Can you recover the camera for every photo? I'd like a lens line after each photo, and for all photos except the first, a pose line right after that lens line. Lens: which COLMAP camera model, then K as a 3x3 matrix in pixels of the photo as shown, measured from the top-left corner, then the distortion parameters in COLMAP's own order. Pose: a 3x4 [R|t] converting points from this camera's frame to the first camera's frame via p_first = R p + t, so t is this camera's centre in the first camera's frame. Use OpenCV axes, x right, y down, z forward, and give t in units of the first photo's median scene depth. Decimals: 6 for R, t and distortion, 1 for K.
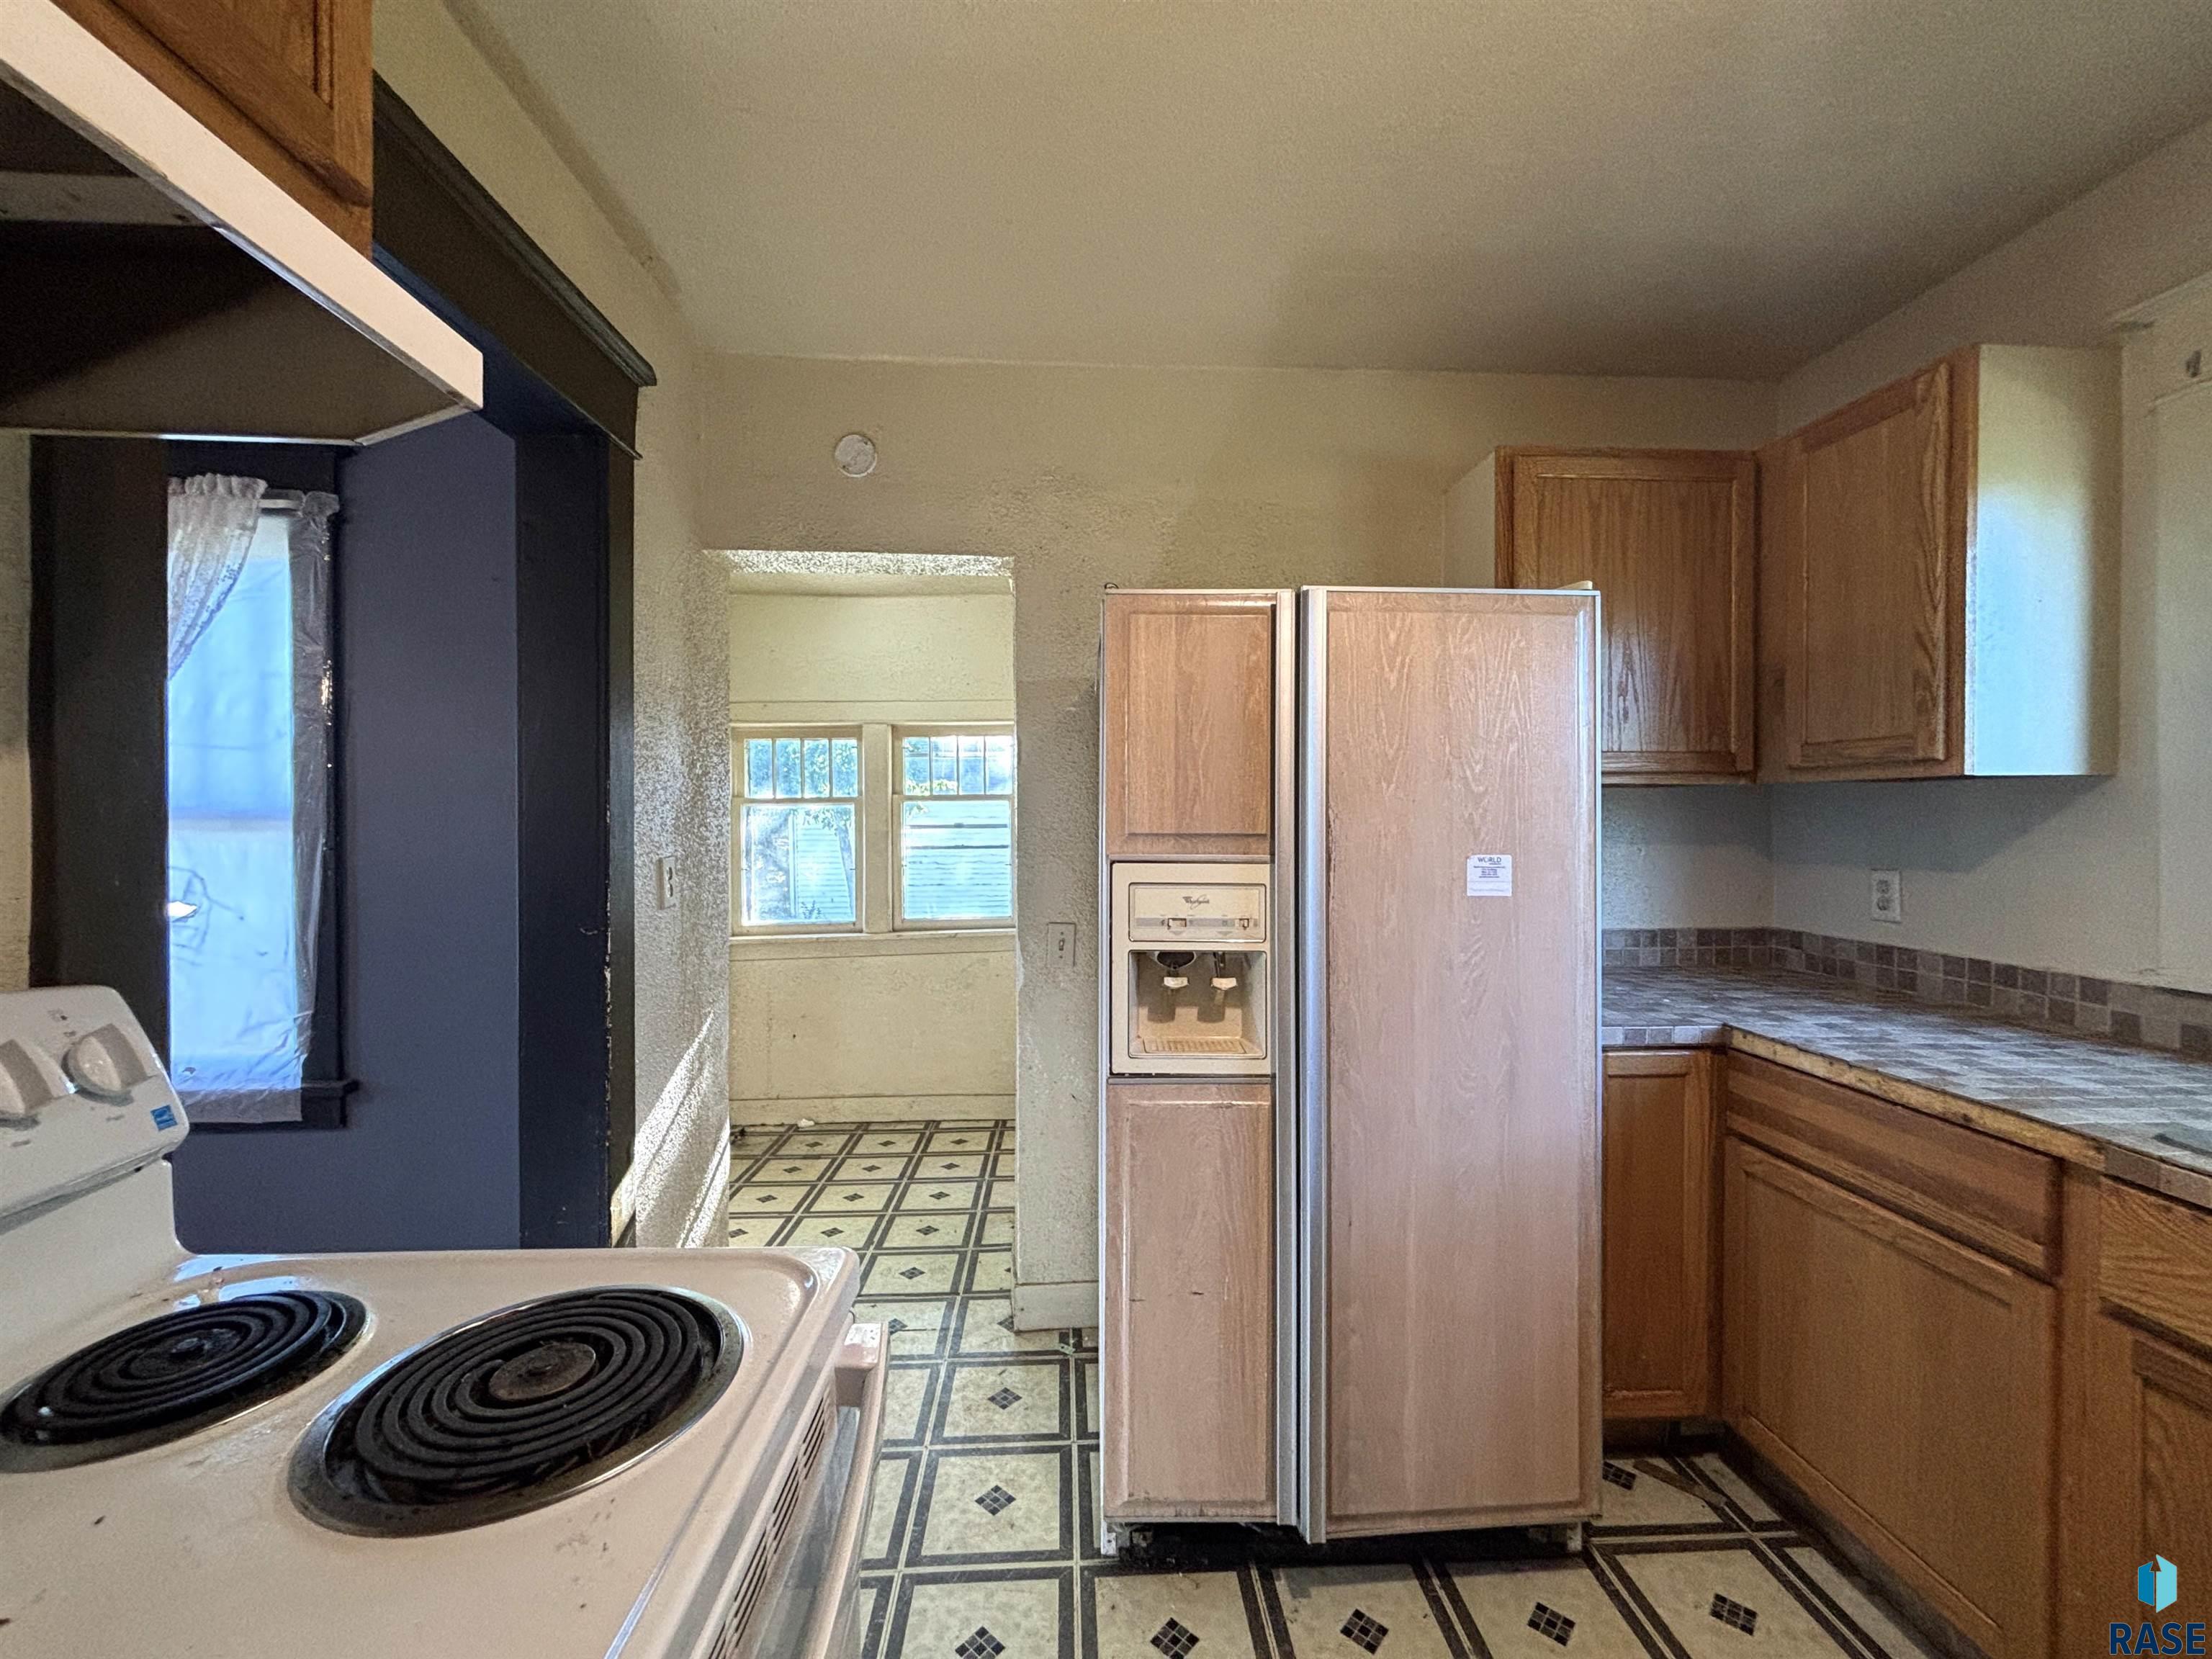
lens RADIAL K [[917.6, 0, 1128.7], [0, 917.6, 822.5], [0, 0, 1]] dist [0.000804, -0.001187]
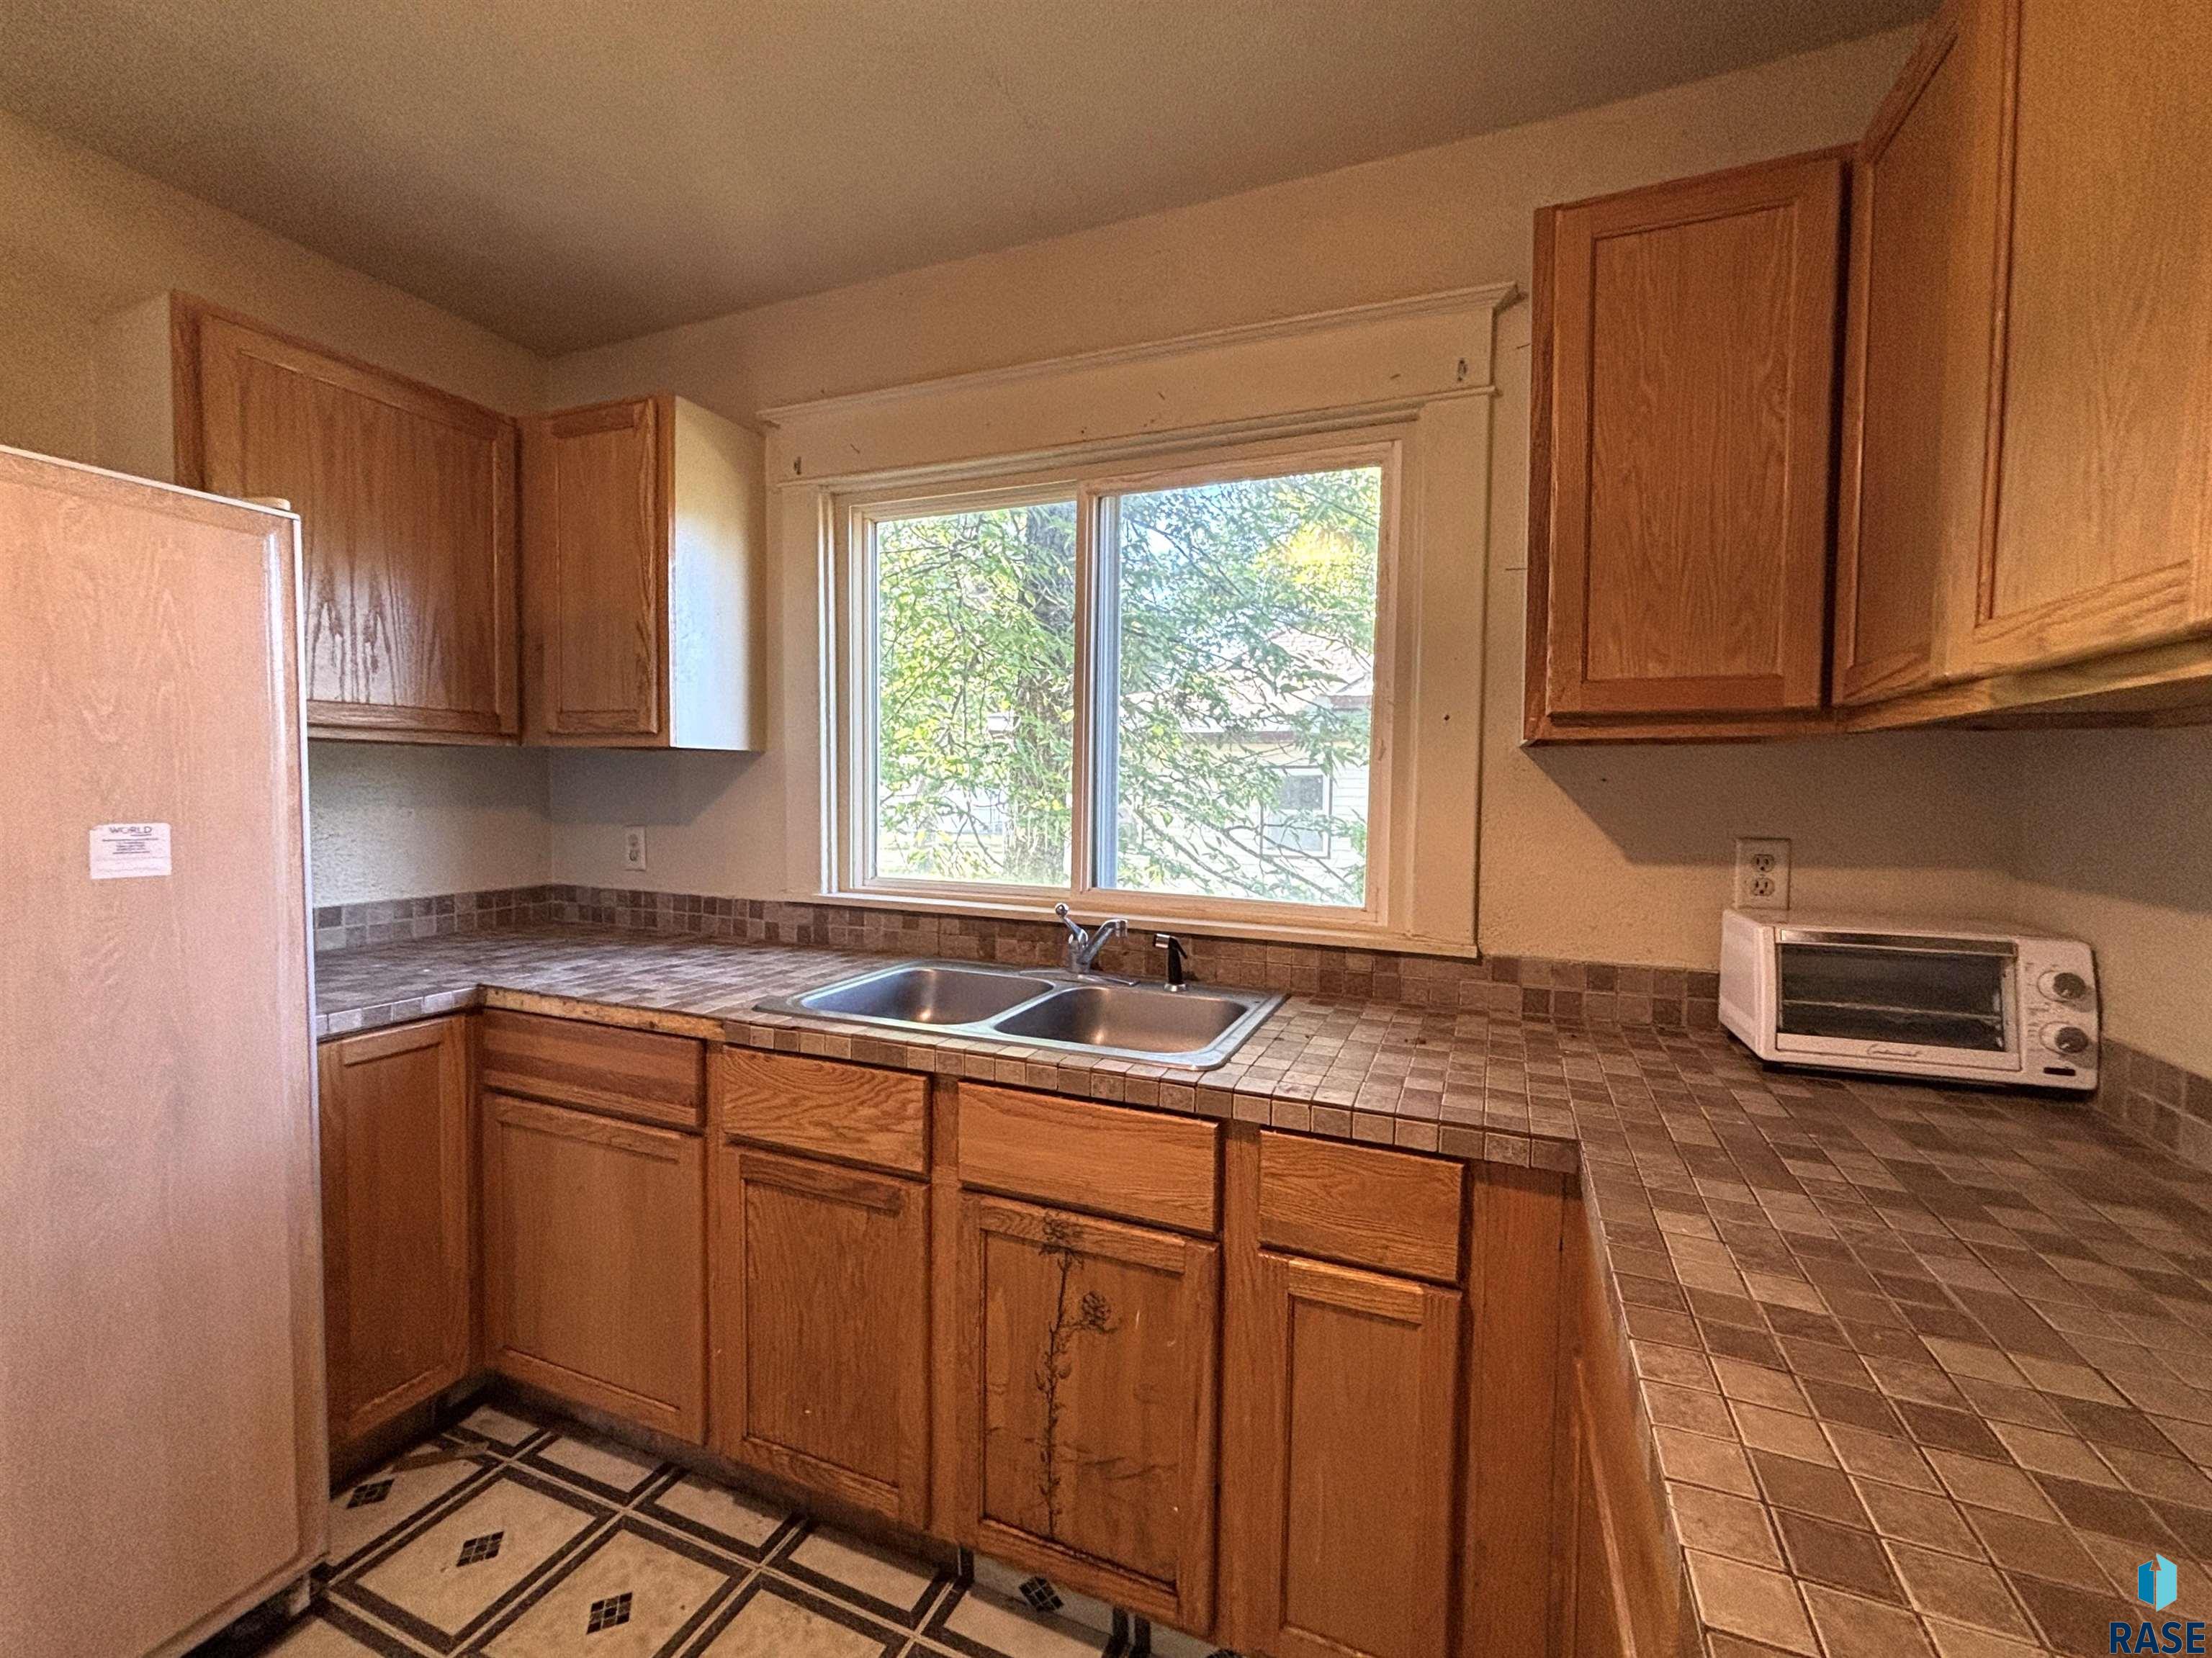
lens RADIAL K [[917.5, 0, 1126.3], [0, 917.5, 821.9], [0, 0, 1]] dist [0.000804, -0.001187]
pose [[0.434482, -0.030244, 0.900172, 0.062771], [-0.006972, 0.999293, 0.036939, -0.000555], [-0.900653, -0.022325, 0.433964, -0.078556]]
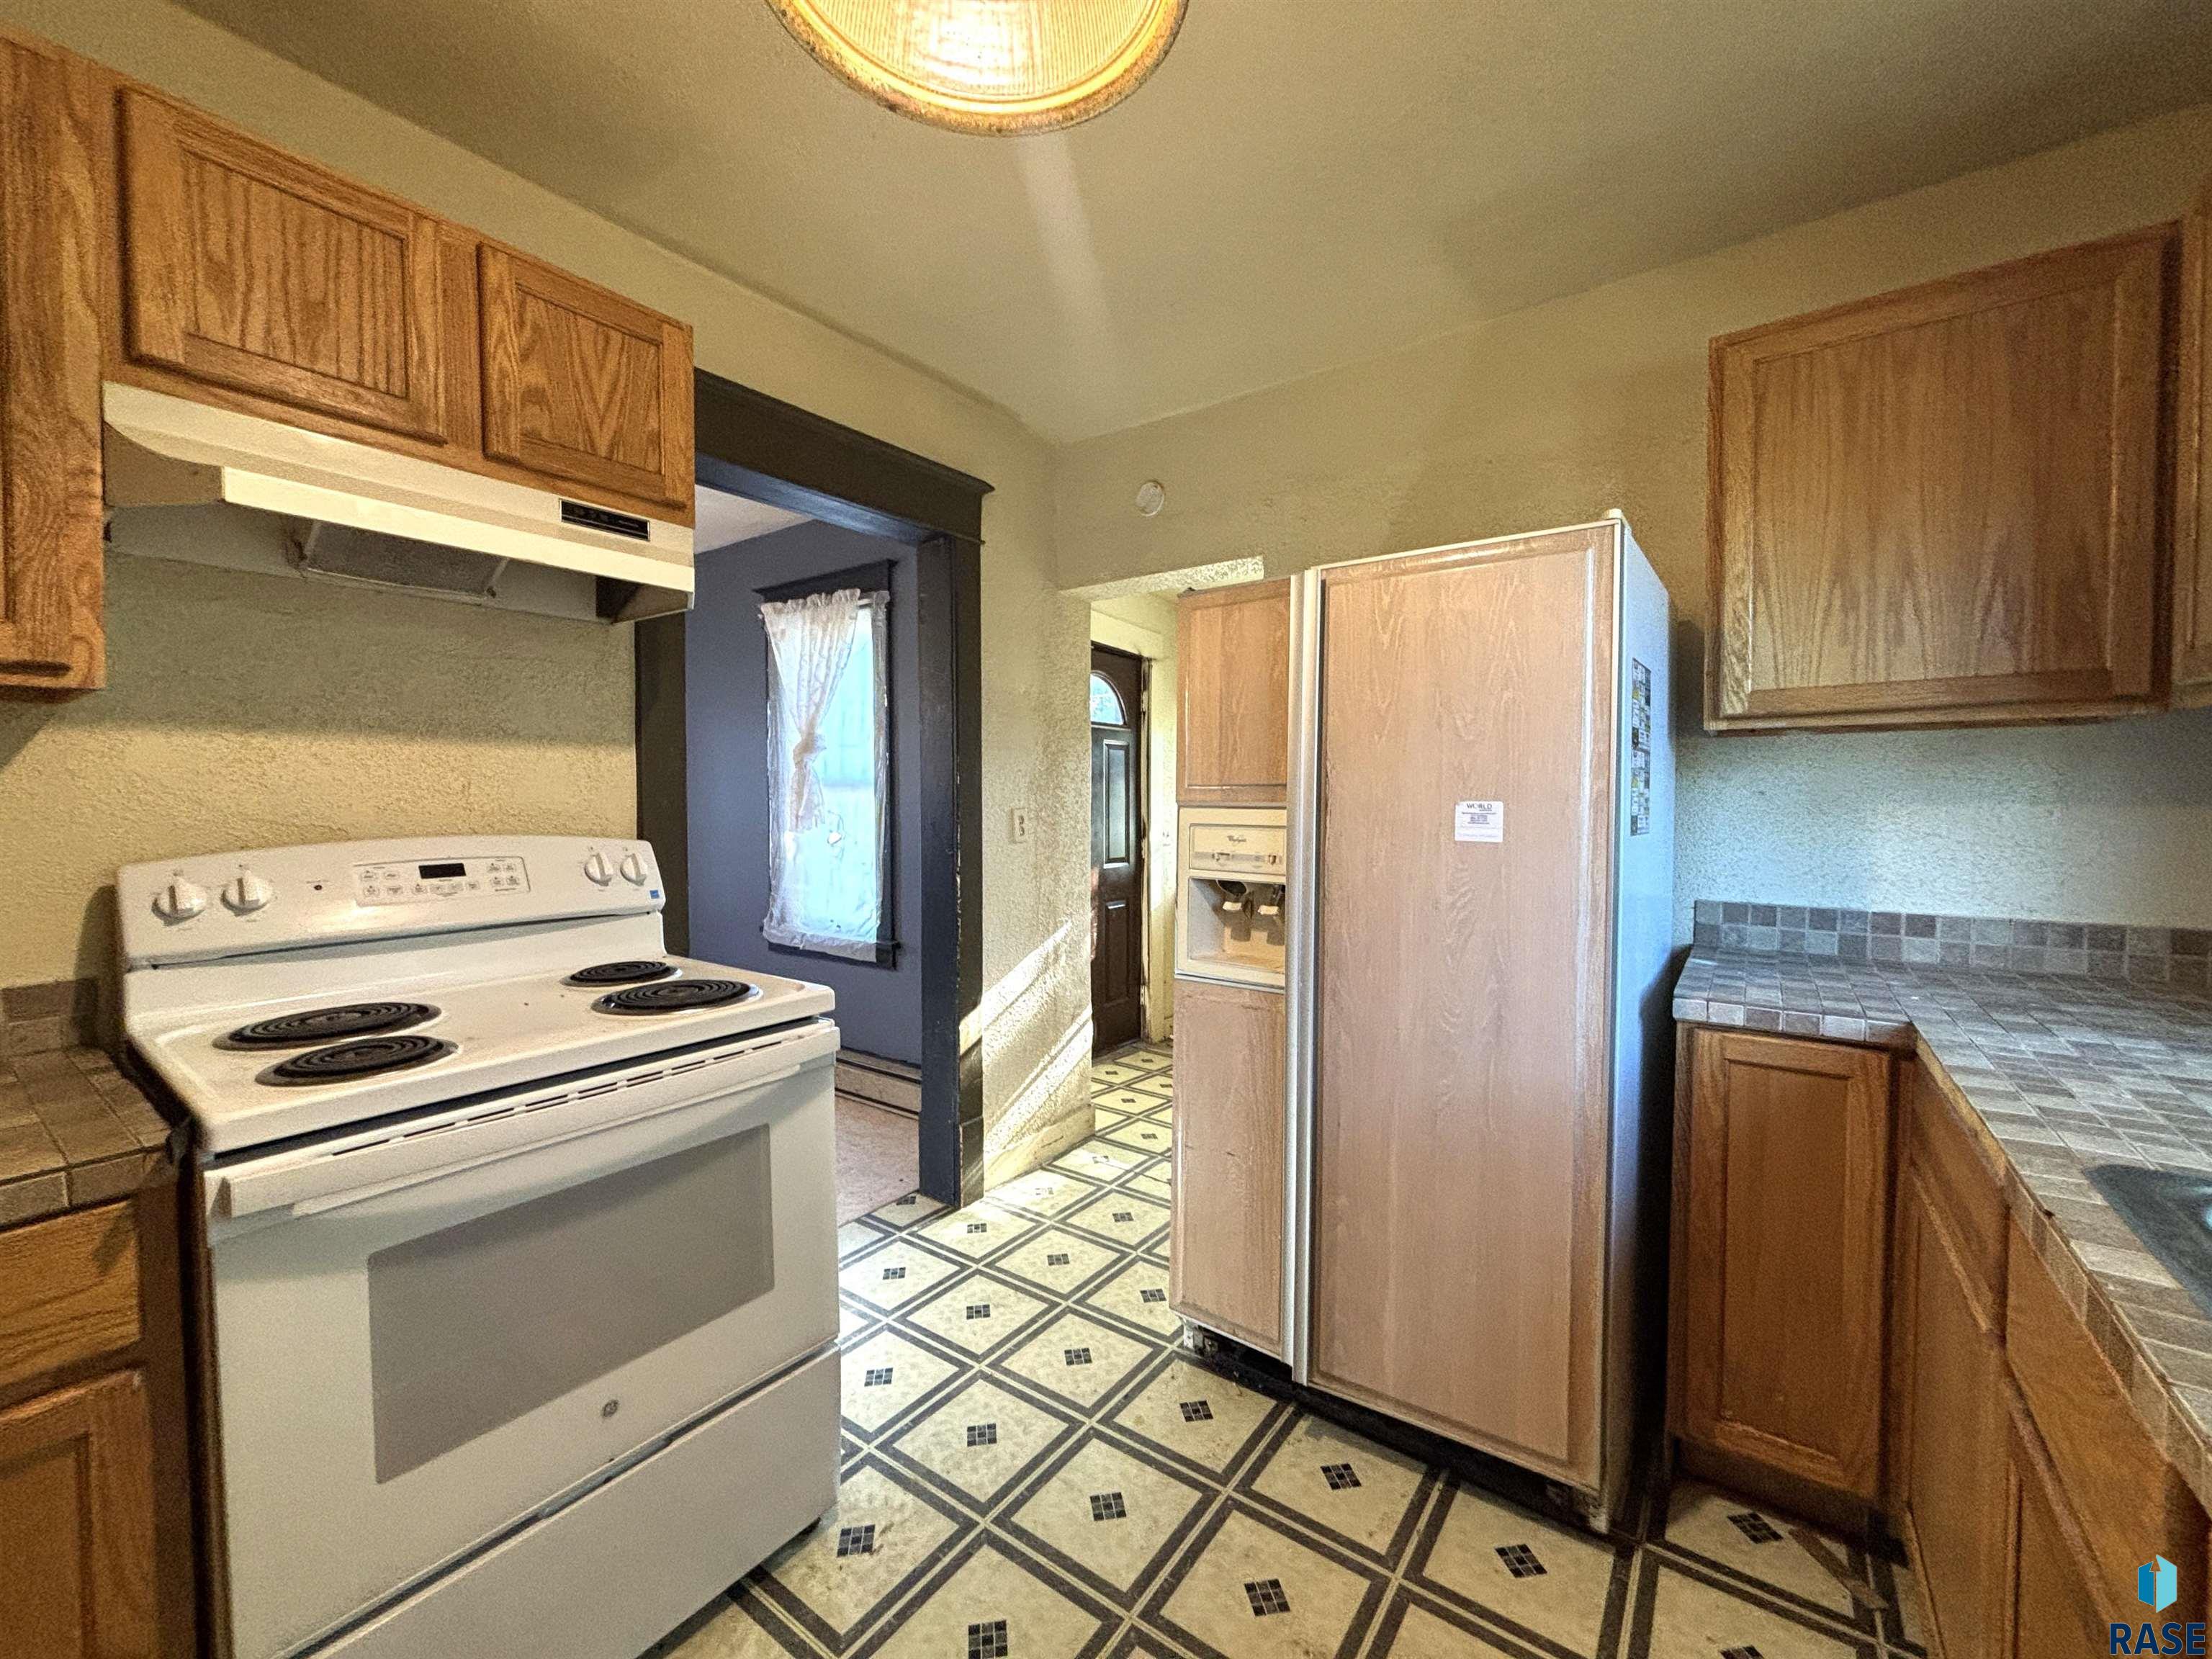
lens RADIAL K [[917.6, 0, 1094.8], [0, 917.6, 823.0], [0, 0, 1]] dist [0.000804, -0.001187]
pose [[0.765167, 0.016078, -0.643631, 0.696105], [-0.001199, 0.999722, 0.023548, 0.034436], [0.643831, -0.017246, 0.764974, -0.056429]]
